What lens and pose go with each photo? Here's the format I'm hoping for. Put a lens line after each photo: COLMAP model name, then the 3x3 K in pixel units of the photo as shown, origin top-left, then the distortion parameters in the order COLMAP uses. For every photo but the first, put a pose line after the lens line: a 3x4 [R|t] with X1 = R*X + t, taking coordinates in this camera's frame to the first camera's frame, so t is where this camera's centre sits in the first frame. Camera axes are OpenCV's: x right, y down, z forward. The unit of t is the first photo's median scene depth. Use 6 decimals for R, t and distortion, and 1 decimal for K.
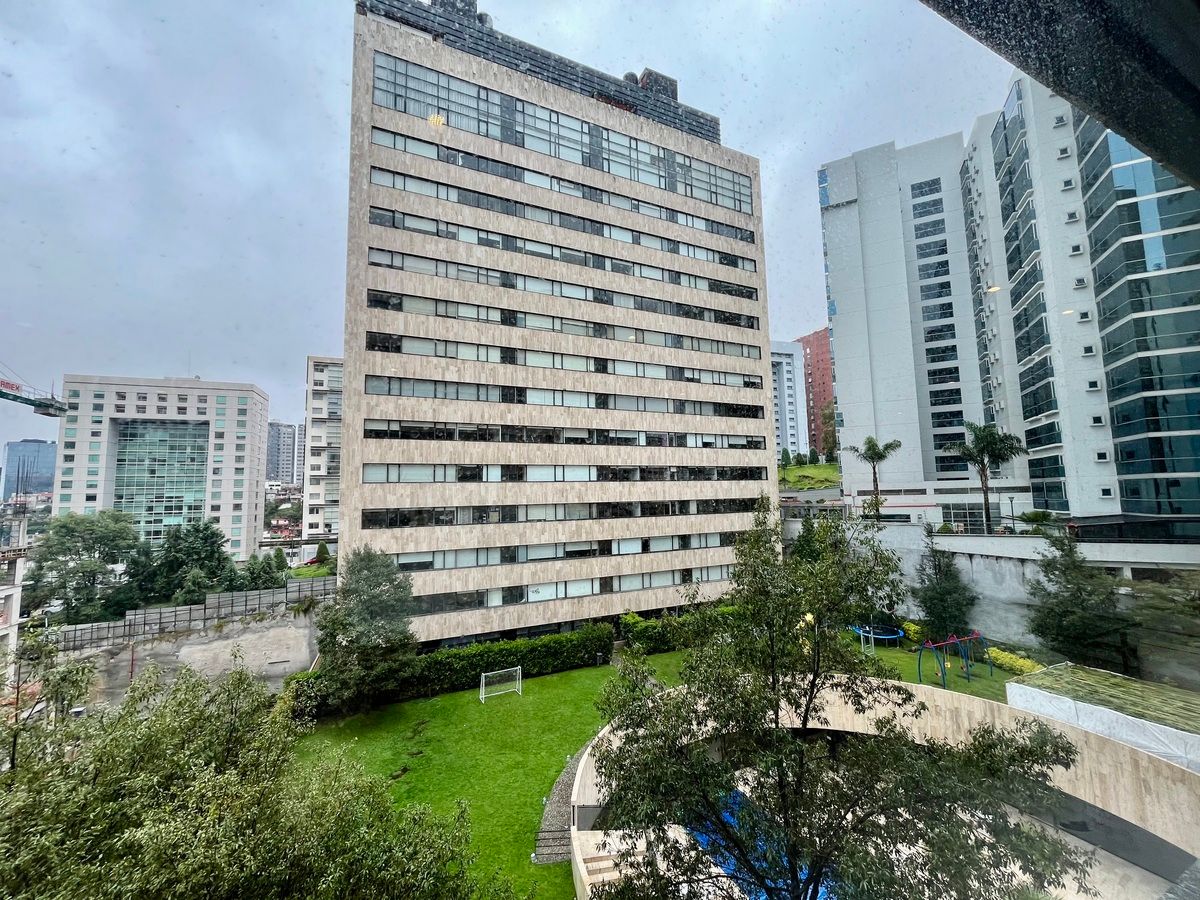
lens RADIAL K [[482.6, 0, 600.7], [0, 482.6, 450.4], [0, 0, 1]] dist [-0.001807, -0.000442]
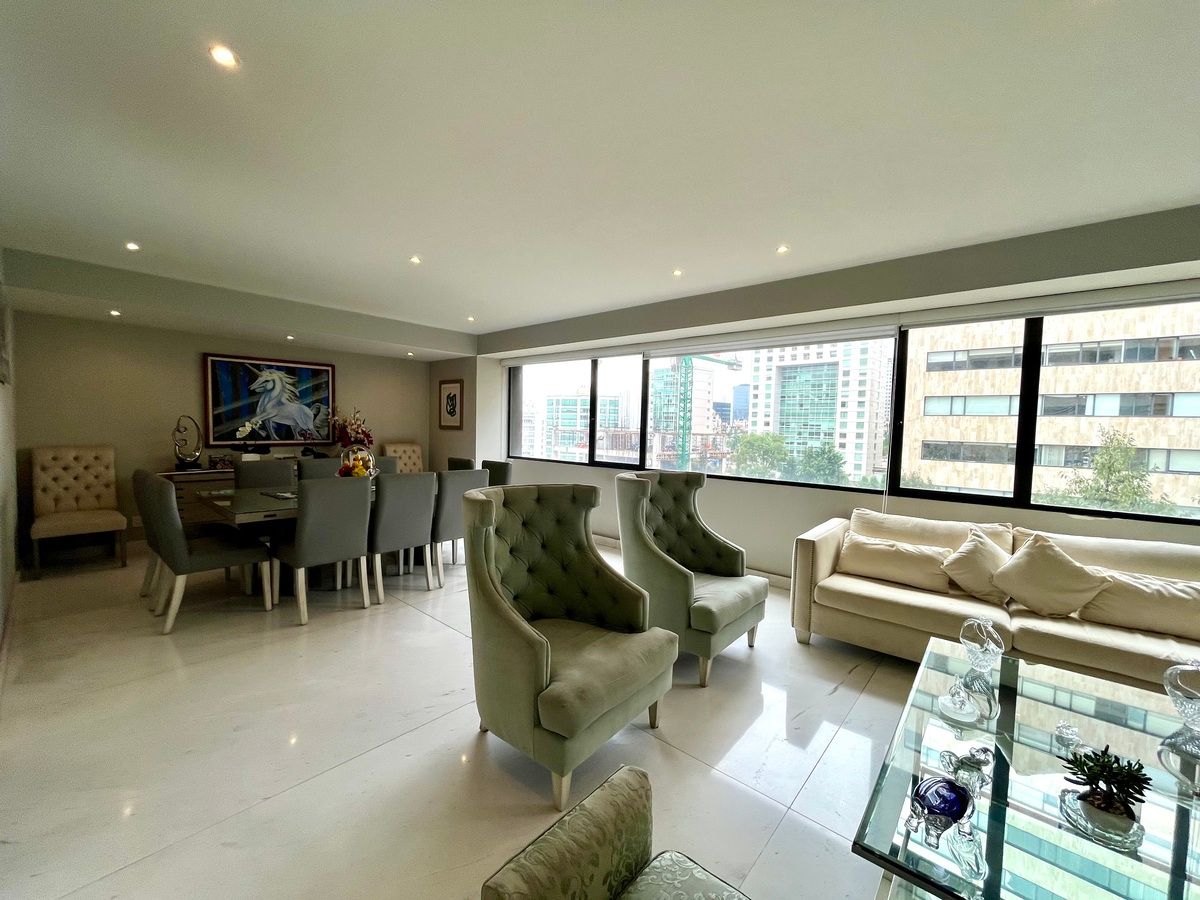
lens RADIAL K [[482.6, 0, 600.3], [0, 482.6, 449.4], [0, 0, 1]] dist [-0.001807, -0.000442]
pose [[0.395721, 0.076628, -0.915168, 0.138465], [0.050177, 0.993220, 0.104860, -0.002675], [0.916999, -0.087416, 0.389193, -0.036167]]
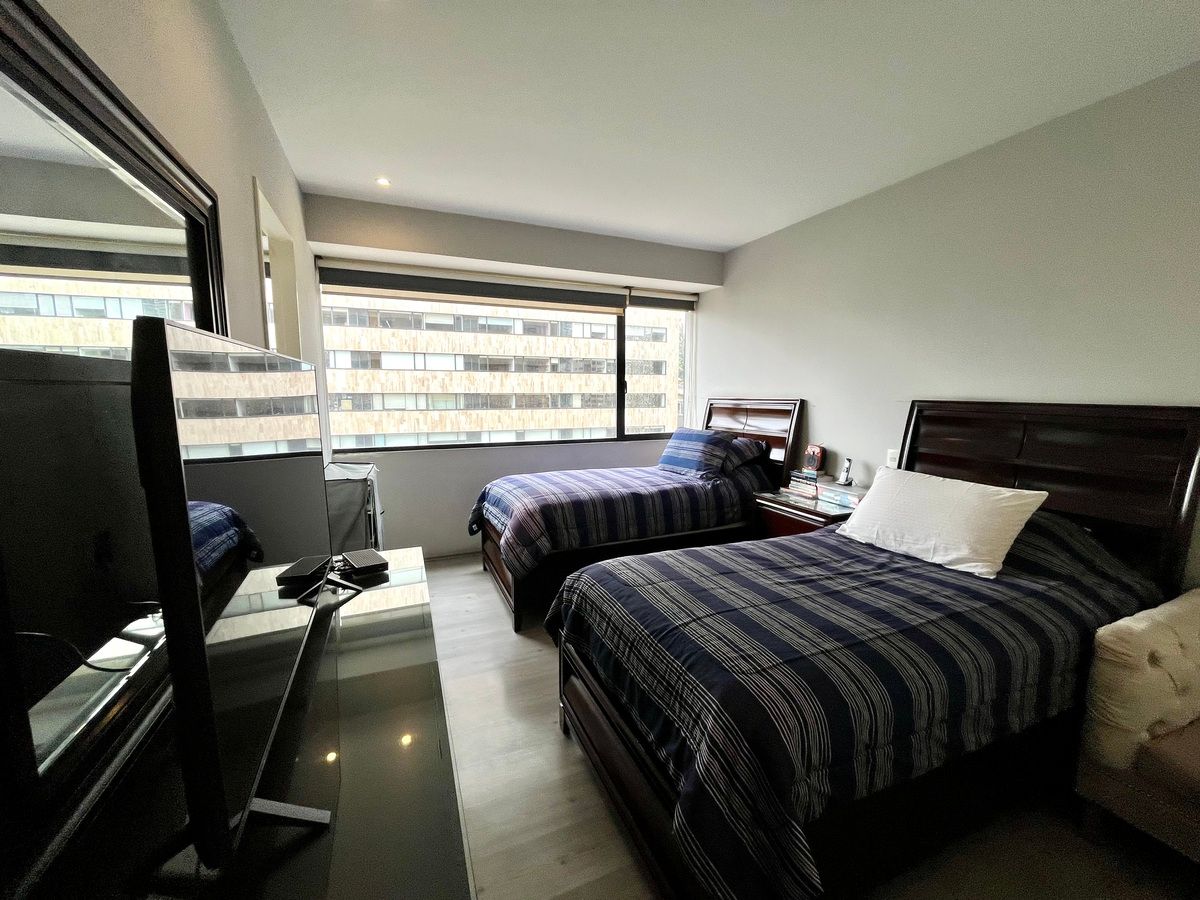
lens RADIAL K [[482.6, 0, 599.7], [0, 482.6, 449.4], [0, 0, 1]] dist [-0.001807, -0.000442]
pose [[0.999205, 0.030212, -0.026021, 0.266372], [-0.023807, 0.975552, 0.218475, -0.000032], [0.031986, -0.217682, 0.975496, 0.032721]]
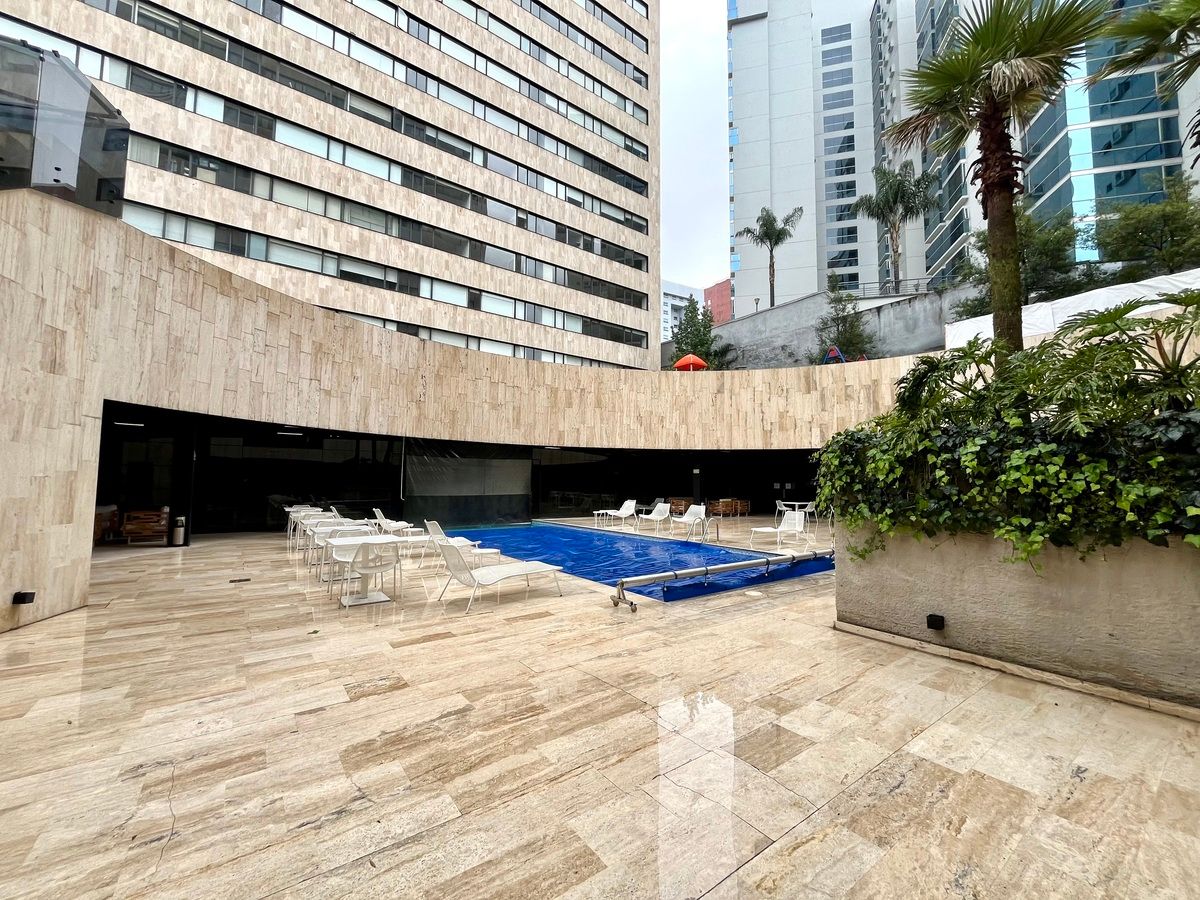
lens RADIAL K [[482.6, 0, 600.5], [0, 482.6, 449.4], [0, 0, 1]] dist [-0.001807, -0.000442]
pose [[0.980954, 0.043175, 0.189379, 0.142133], [-0.047567, 0.998693, 0.018705, 0.373755], [-0.188324, -0.027357, 0.981726, 0.241651]]
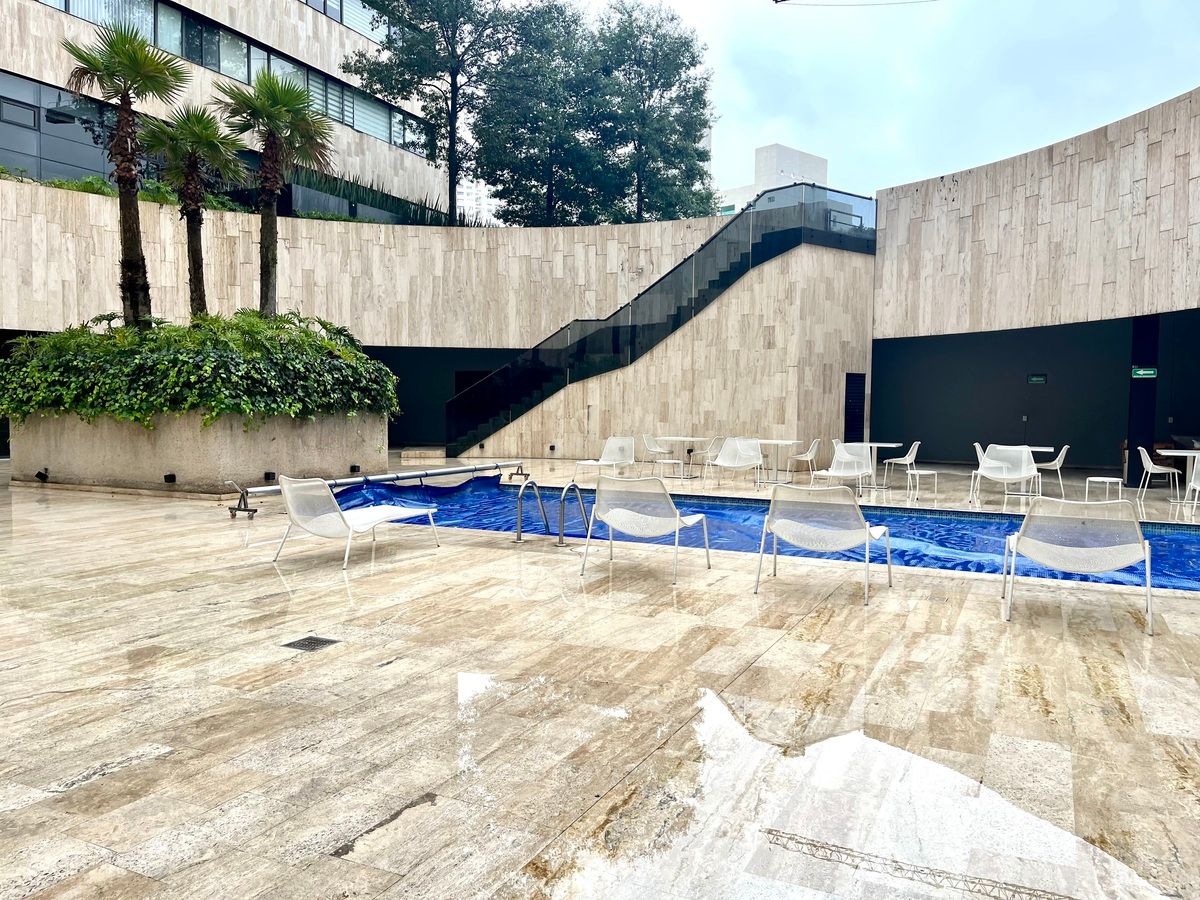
lens RADIAL K [[913.1, 0, 599.9], [0, 913.1, 450.7], [0, 0, 1]] dist [0.027383, -0.025610]
pose [[-0.785035, 0.048544, -0.617547, 0.616156], [0.066148, 0.997794, -0.005653, 0.448031], [0.615910, -0.045287, -0.786514, 1.124944]]
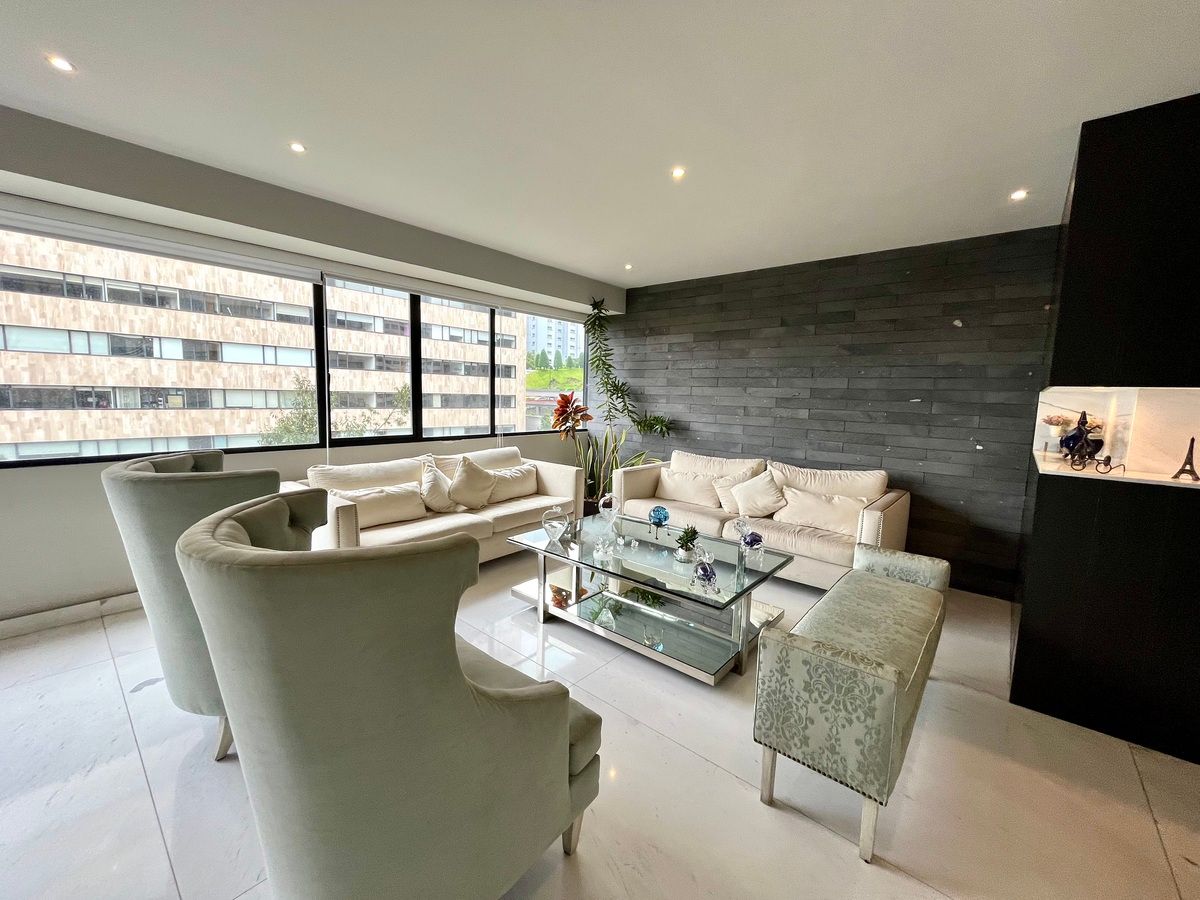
lens RADIAL K [[482.6, 0, 599.3], [0, 482.6, 451.1], [0, 0, 1]] dist [-0.001807, -0.000442]
pose [[0.913759, 0.000095, 0.406257, 0.092960], [-0.086071, 0.977344, 0.193365, -0.002937], [-0.397035, -0.211656, 0.893065, -0.050537]]
